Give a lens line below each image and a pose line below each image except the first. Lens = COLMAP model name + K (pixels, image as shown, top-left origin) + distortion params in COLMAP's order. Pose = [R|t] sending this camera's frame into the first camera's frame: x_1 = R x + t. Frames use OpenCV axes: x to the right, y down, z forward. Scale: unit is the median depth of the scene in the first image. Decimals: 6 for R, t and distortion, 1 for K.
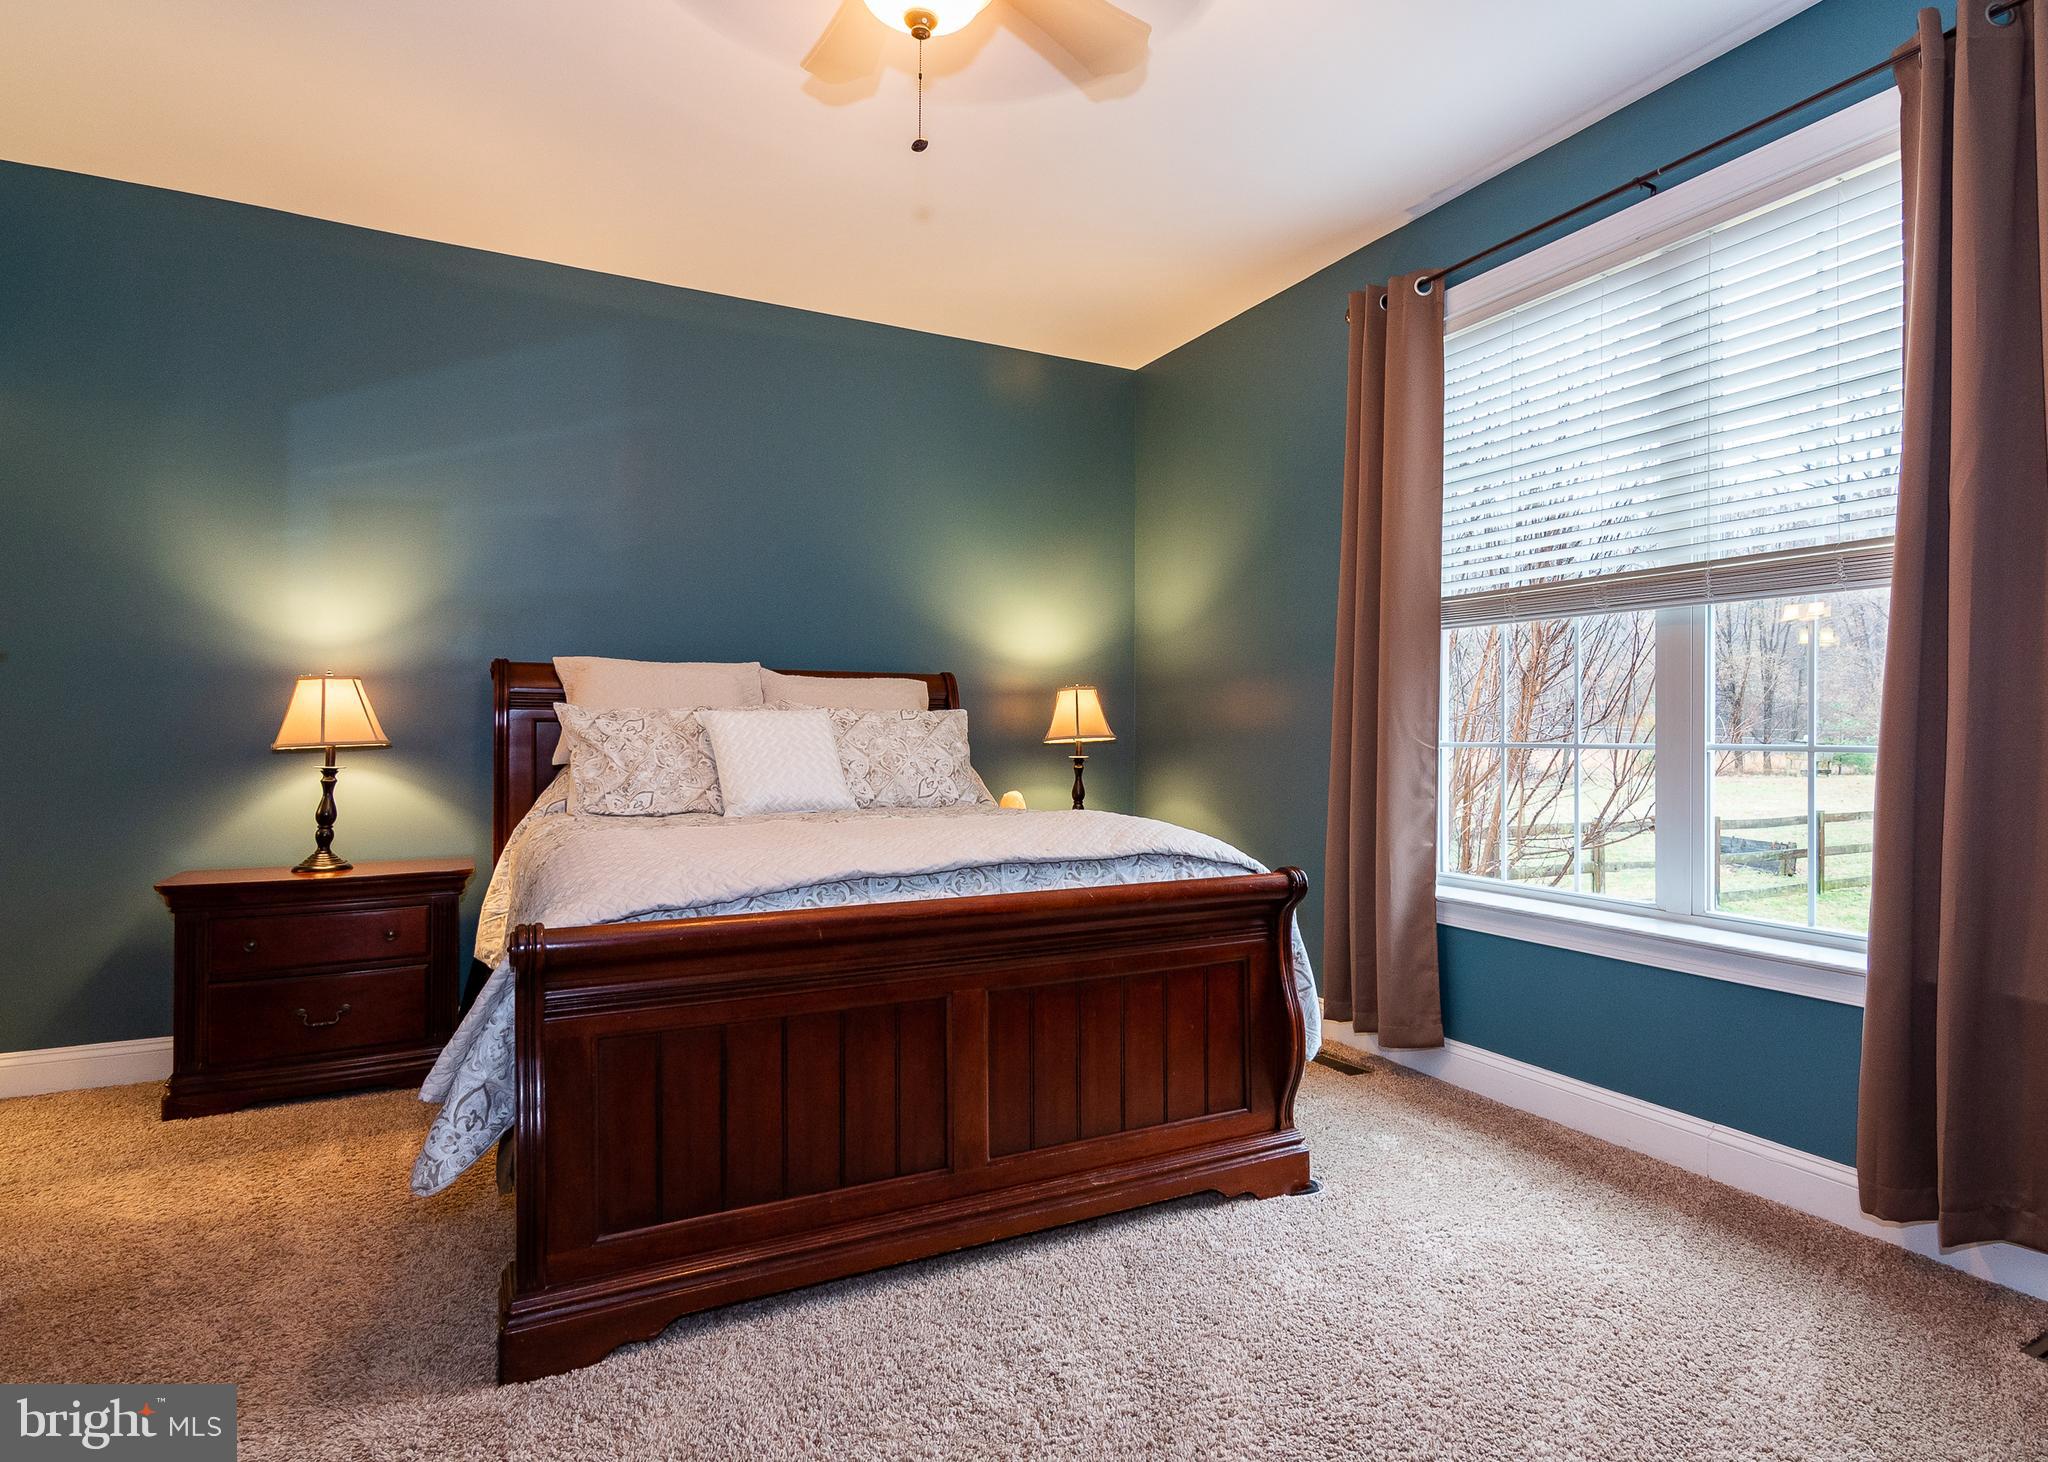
lens RADIAL K [[1151.5, 0, 1024.0], [0, 1151.5, 731.0], [0, 0, 1]] dist [0.002189, 0.000946]
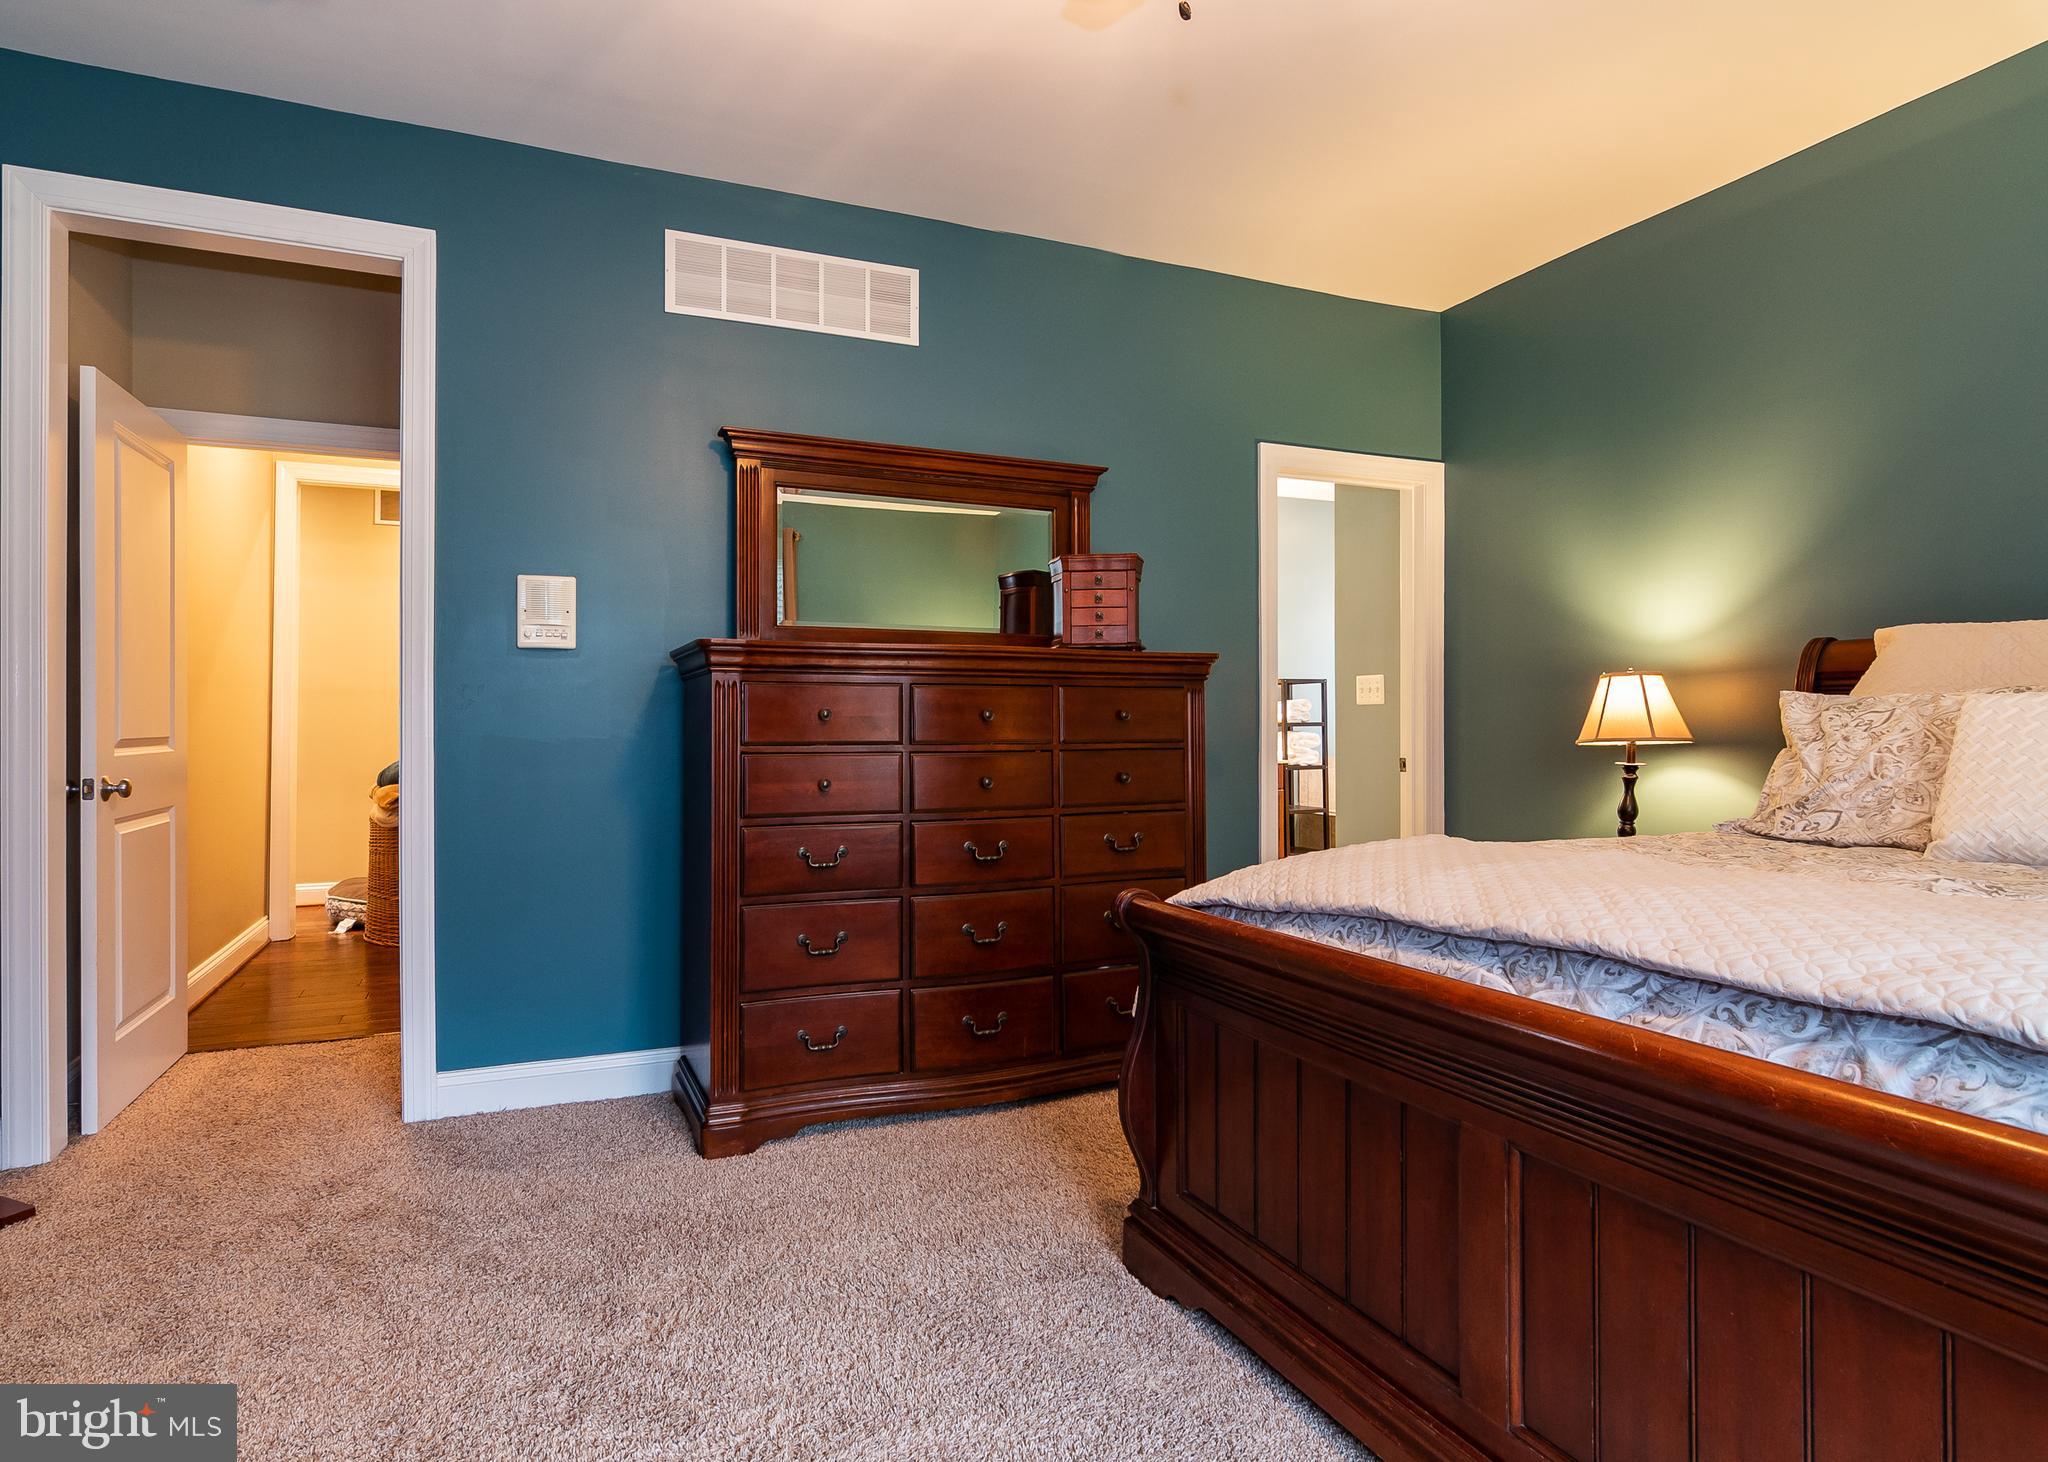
lens RADIAL K [[1044.8, 0, 951.0], [0, 1044.8, 727.5], [0, 0, 1]] dist [-0.001018, 0.000407]
pose [[-0.049027, -0.003207, -0.998792, 0.505730], [0.004376, 0.999985, -0.003426, -0.000046], [0.998788, -0.004539, -0.049012, 0.671547]]
